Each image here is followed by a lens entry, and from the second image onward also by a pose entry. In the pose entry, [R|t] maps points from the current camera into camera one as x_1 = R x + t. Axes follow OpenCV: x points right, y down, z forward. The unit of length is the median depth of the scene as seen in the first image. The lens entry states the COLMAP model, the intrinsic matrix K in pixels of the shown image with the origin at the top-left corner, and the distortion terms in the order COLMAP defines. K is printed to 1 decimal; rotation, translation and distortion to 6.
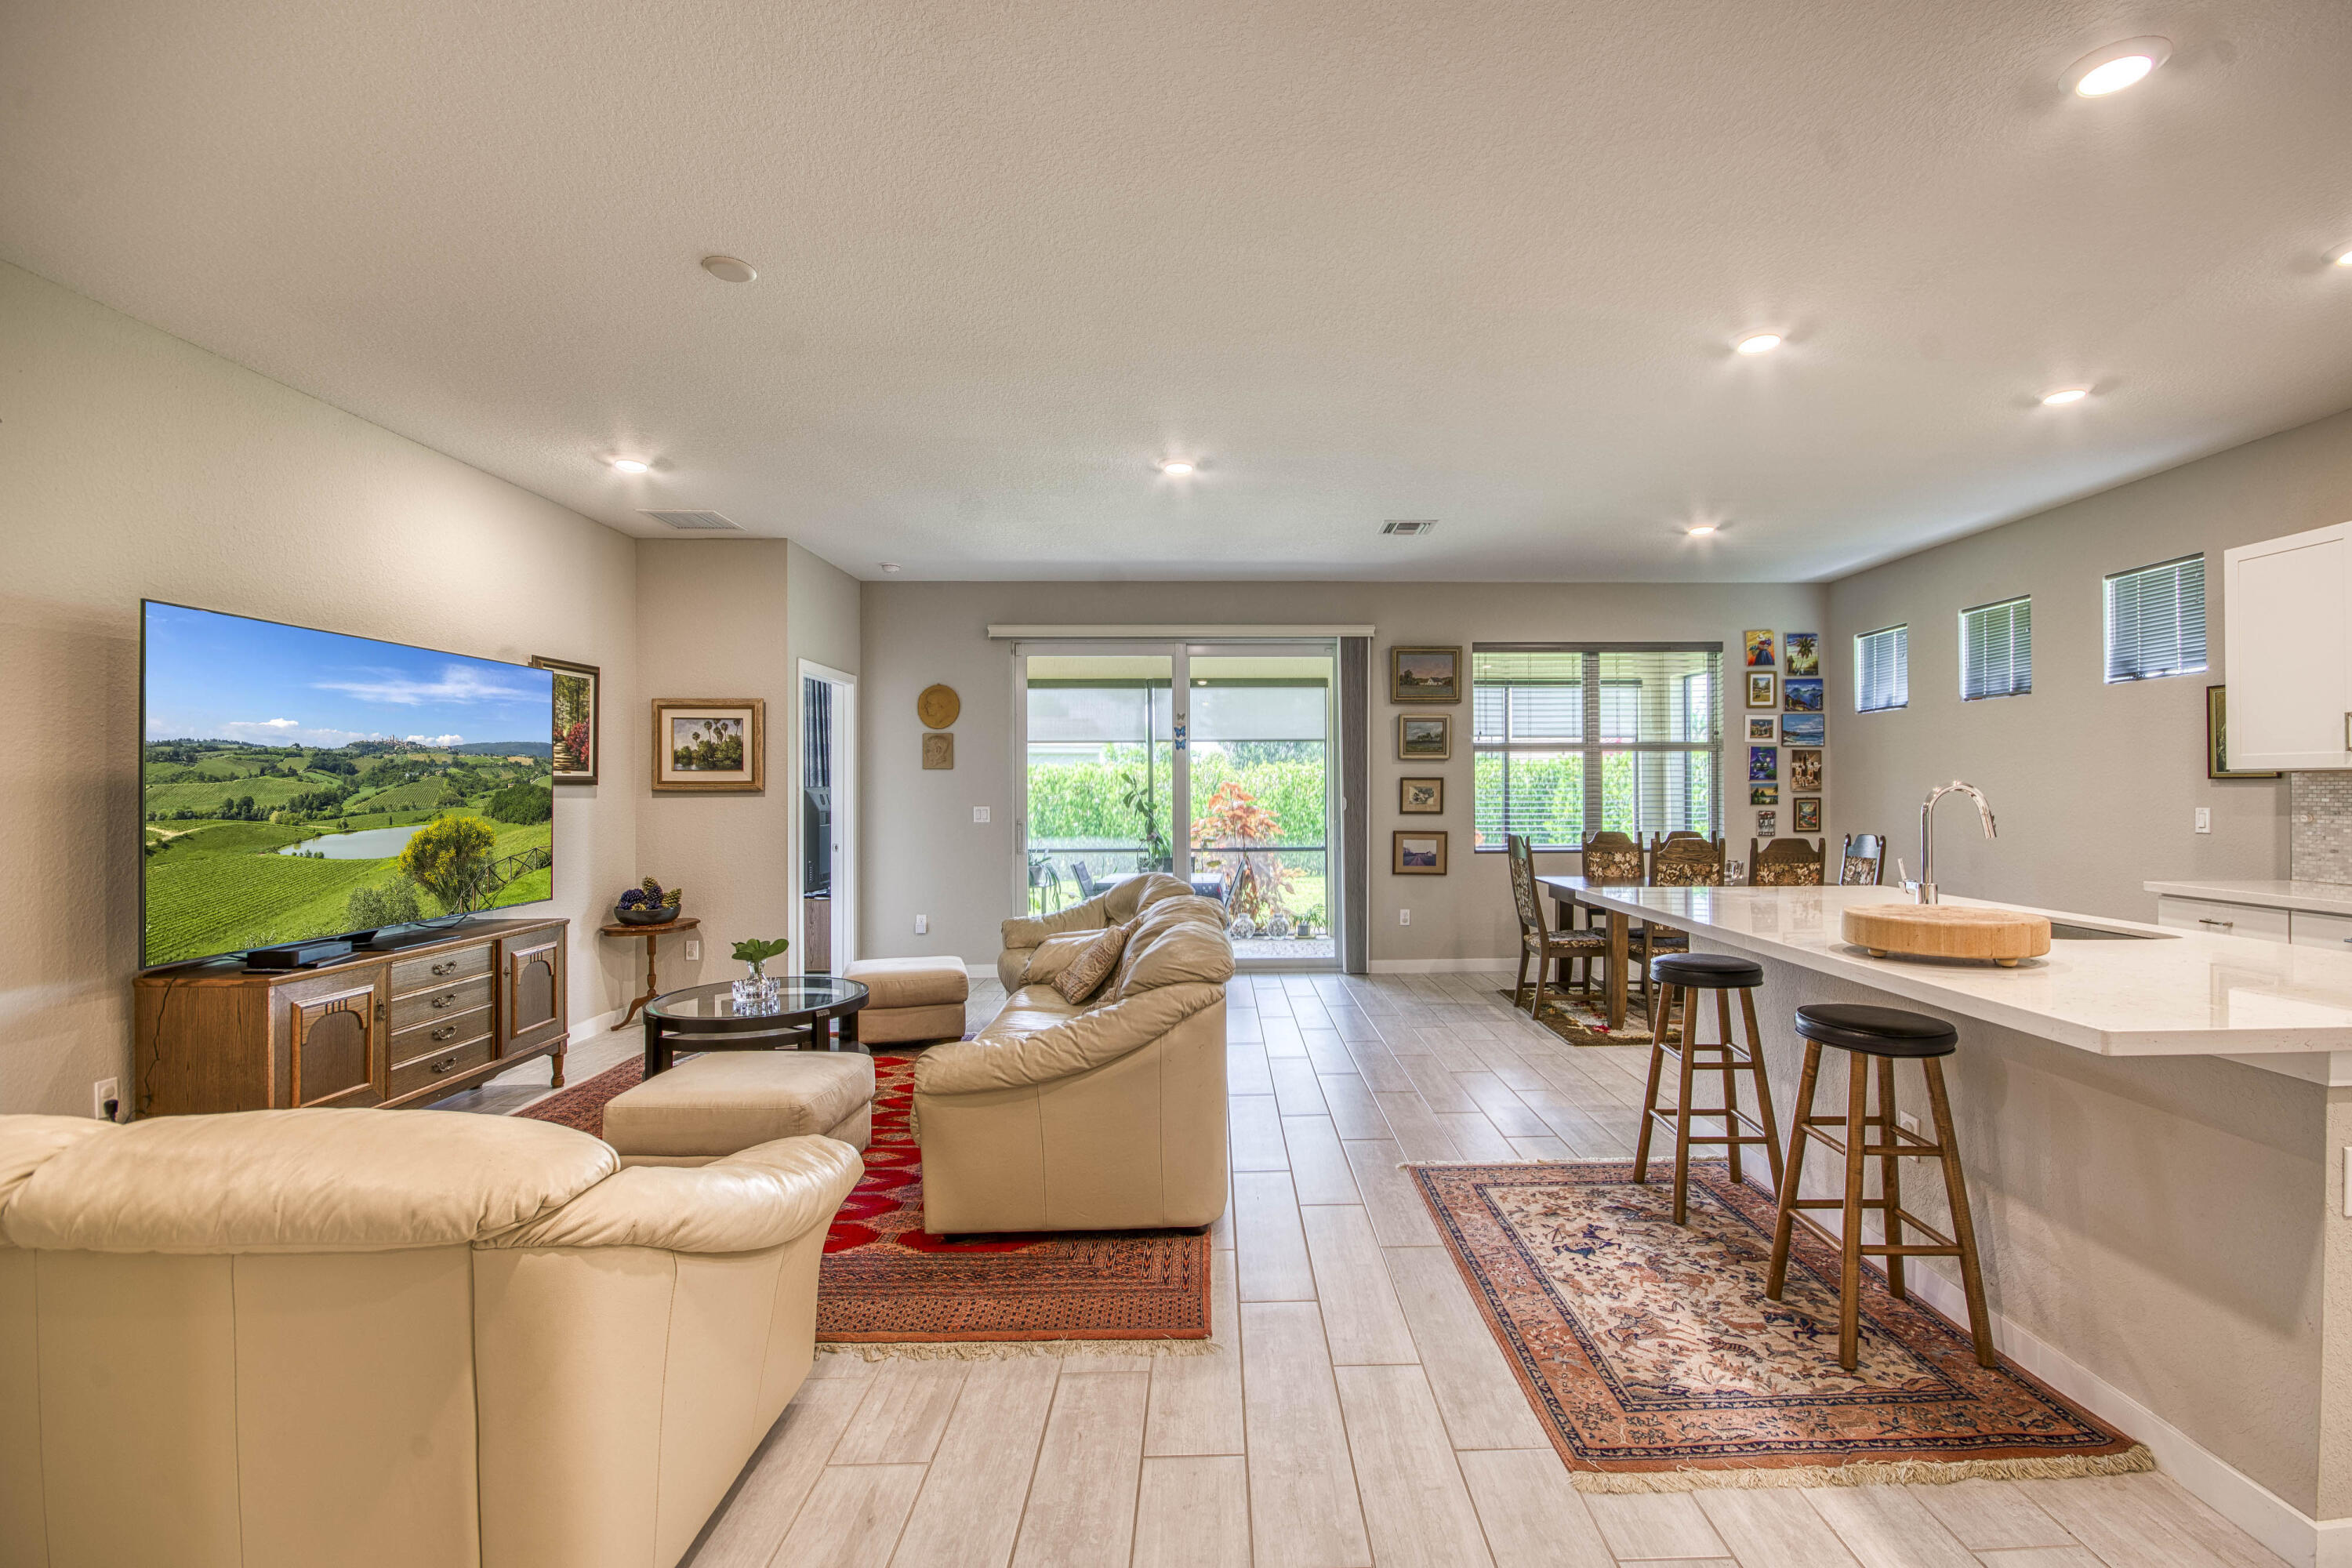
lens RADIAL K [[1054.8, 0, 1240.4], [0, 1054.8, 781.5], [0, 0, 1]] dist [0.015401, -0.010544]
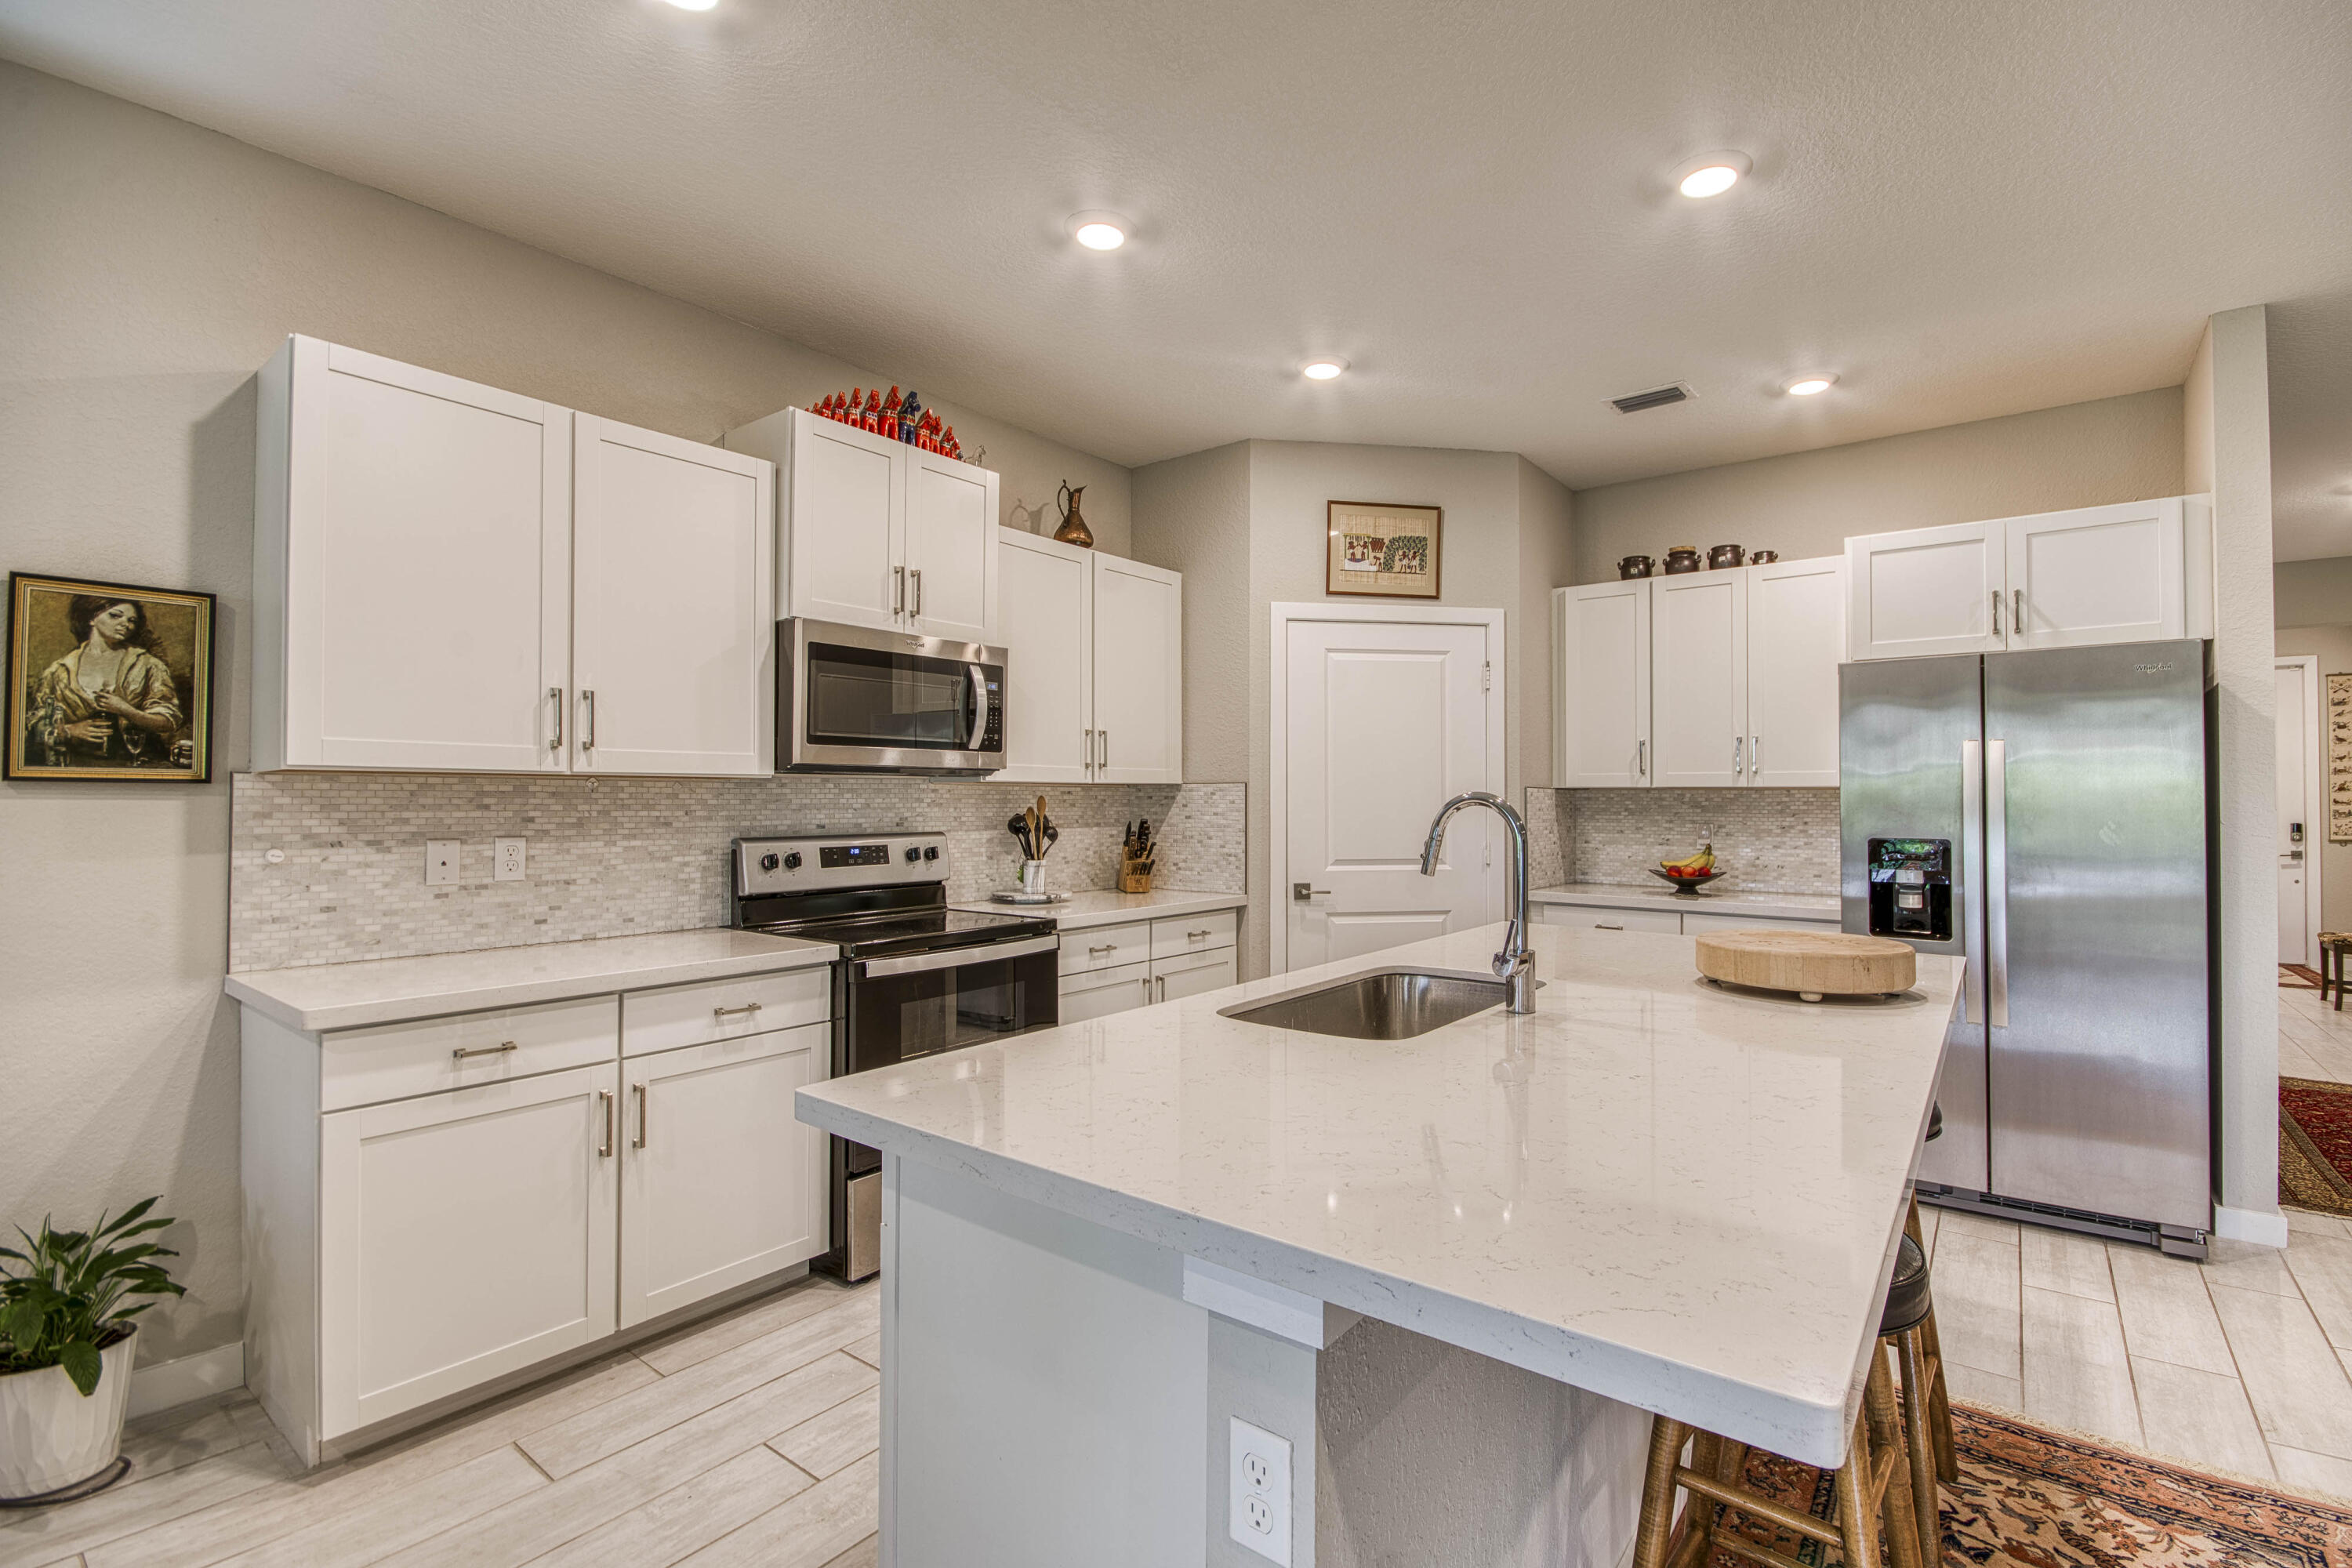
lens RADIAL K [[1054.8, 0, 1240.4], [0, 1054.8, 781.5], [0, 0, 1]] dist [0.015401, -0.010544]
pose [[-0.787666, 0.010120, 0.616019, 0.246364], [-0.005332, 0.999716, -0.023240, 0.005255], [-0.616079, -0.021590, -0.787389, 1.035117]]
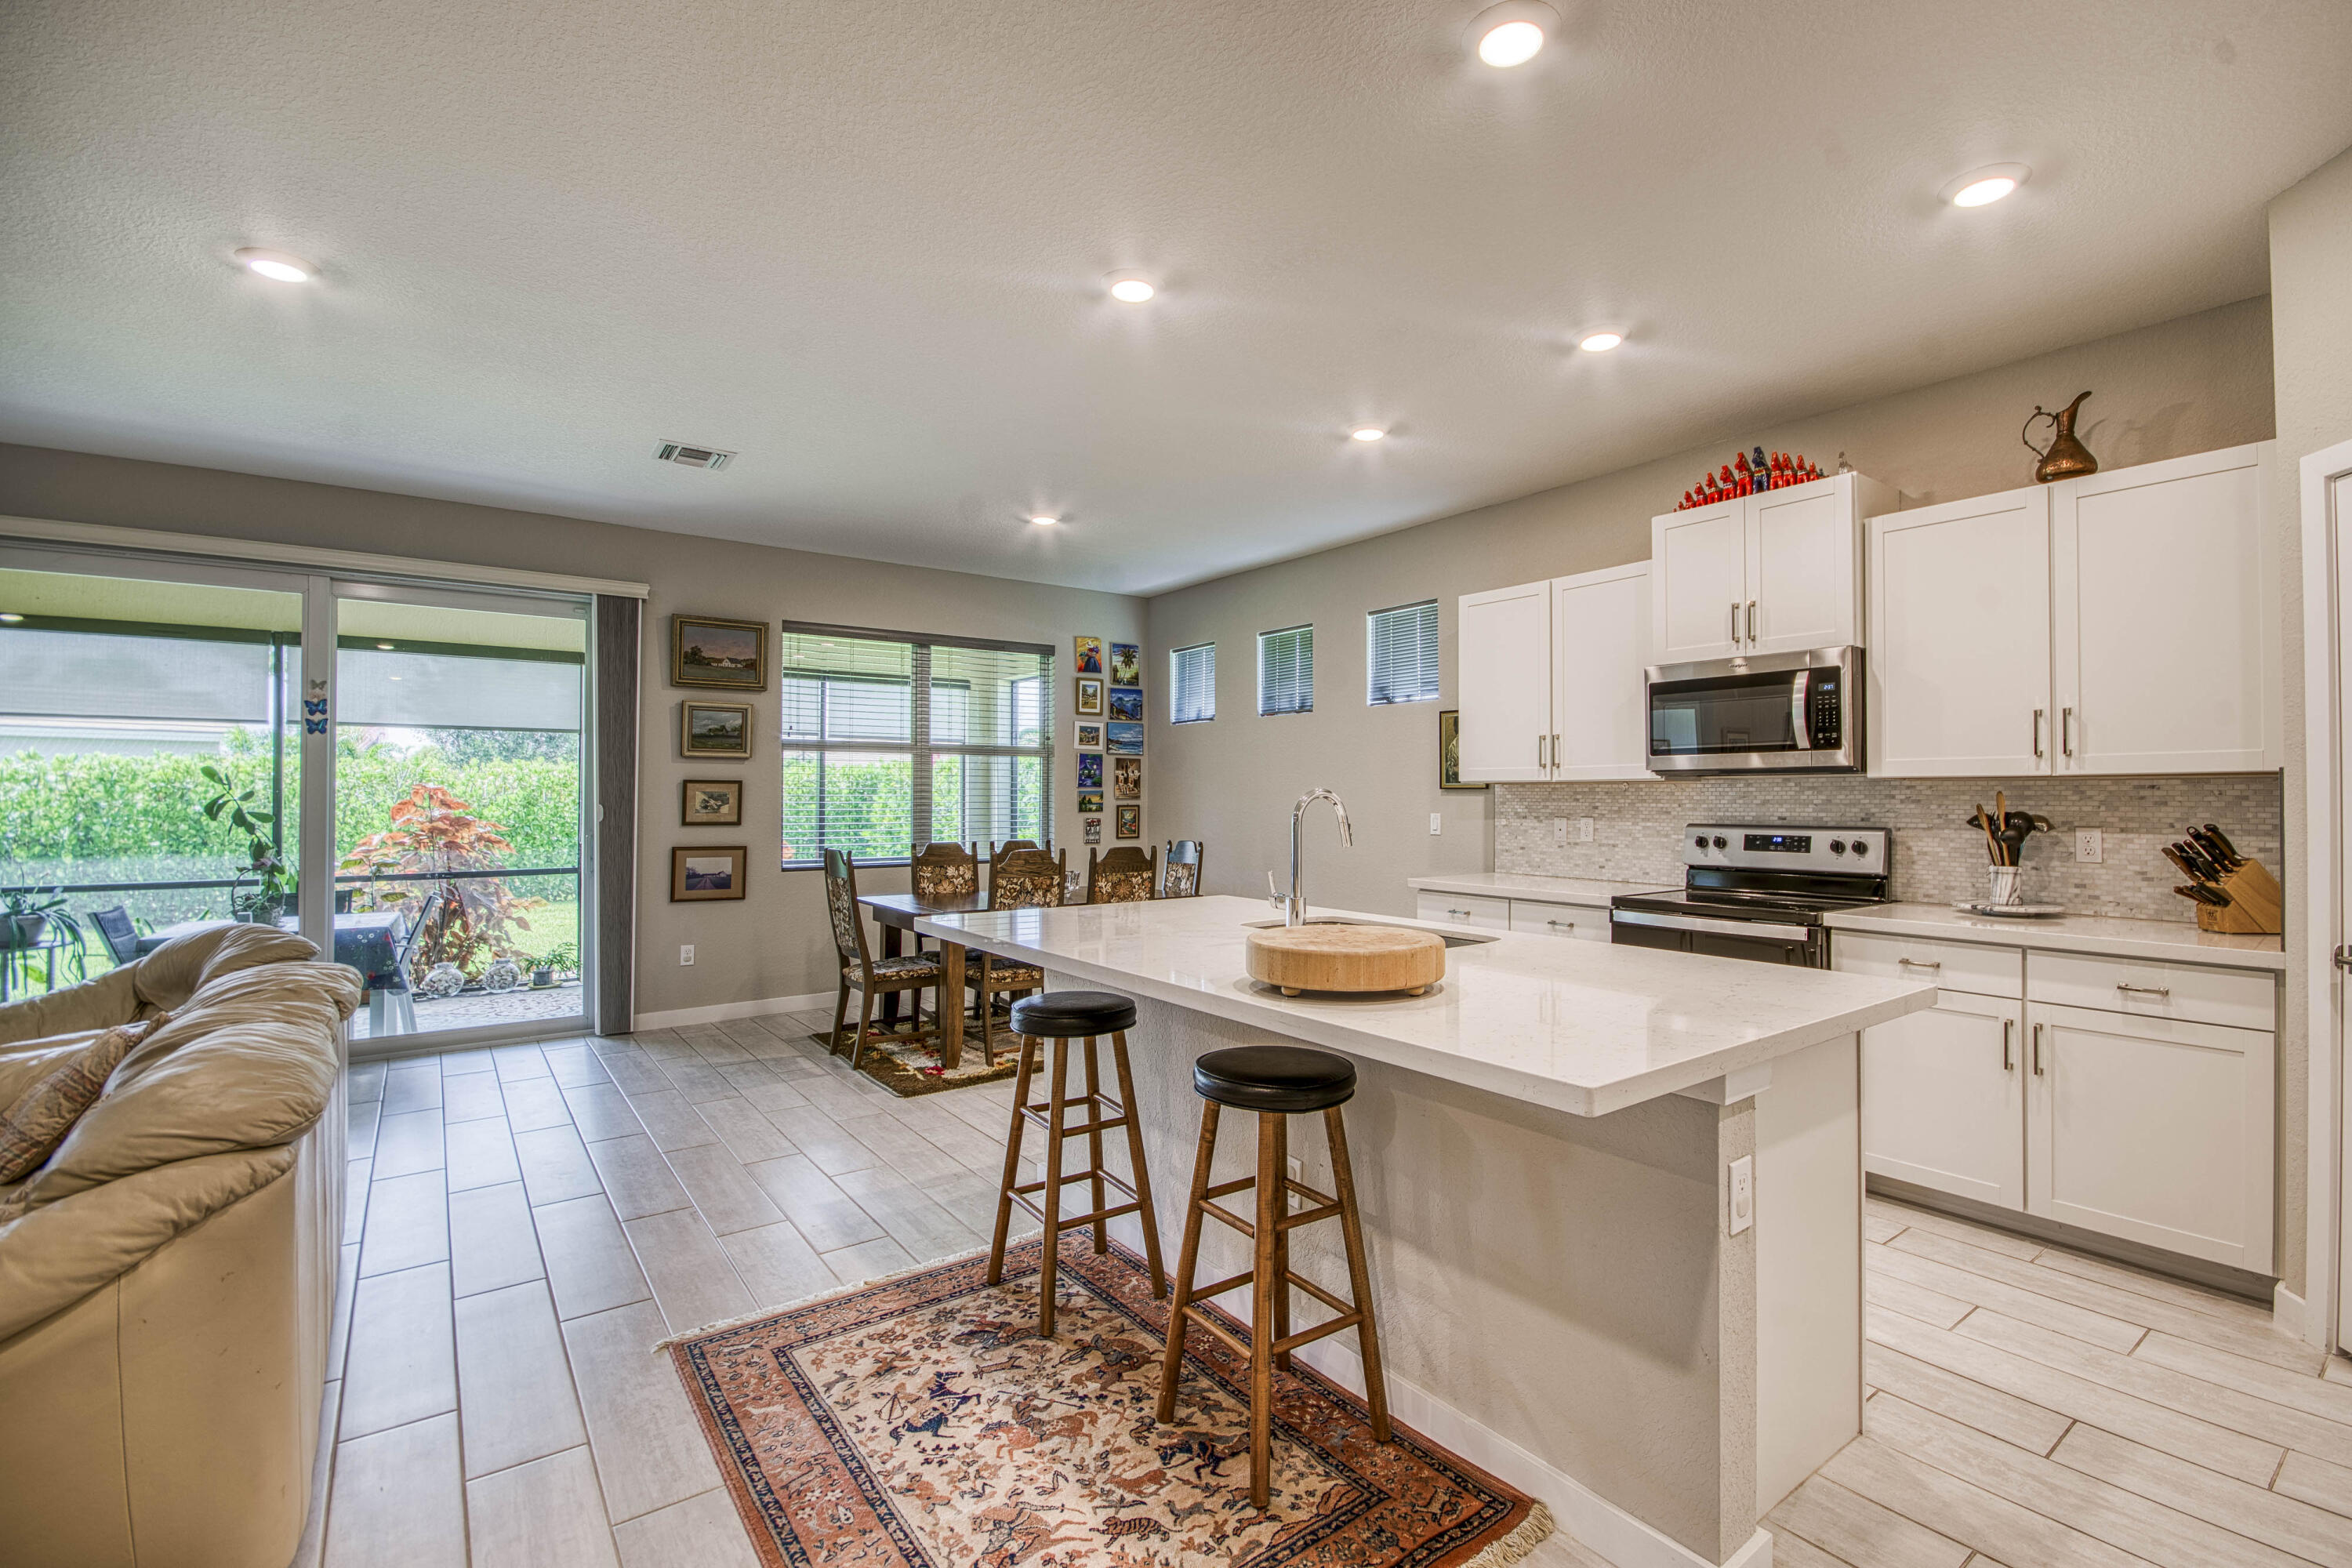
lens RADIAL K [[1030.1, 0, 1238.5], [0, 1030.1, 785.8], [0, 0, 1]] dist [0.000241, 0.000312]
pose [[0.805347, 0.010657, 0.592707, 0.046382], [-0.009034, 0.999943, -0.005704, 0.002427], [-0.592734, -0.000761, 0.805398, 0.206743]]
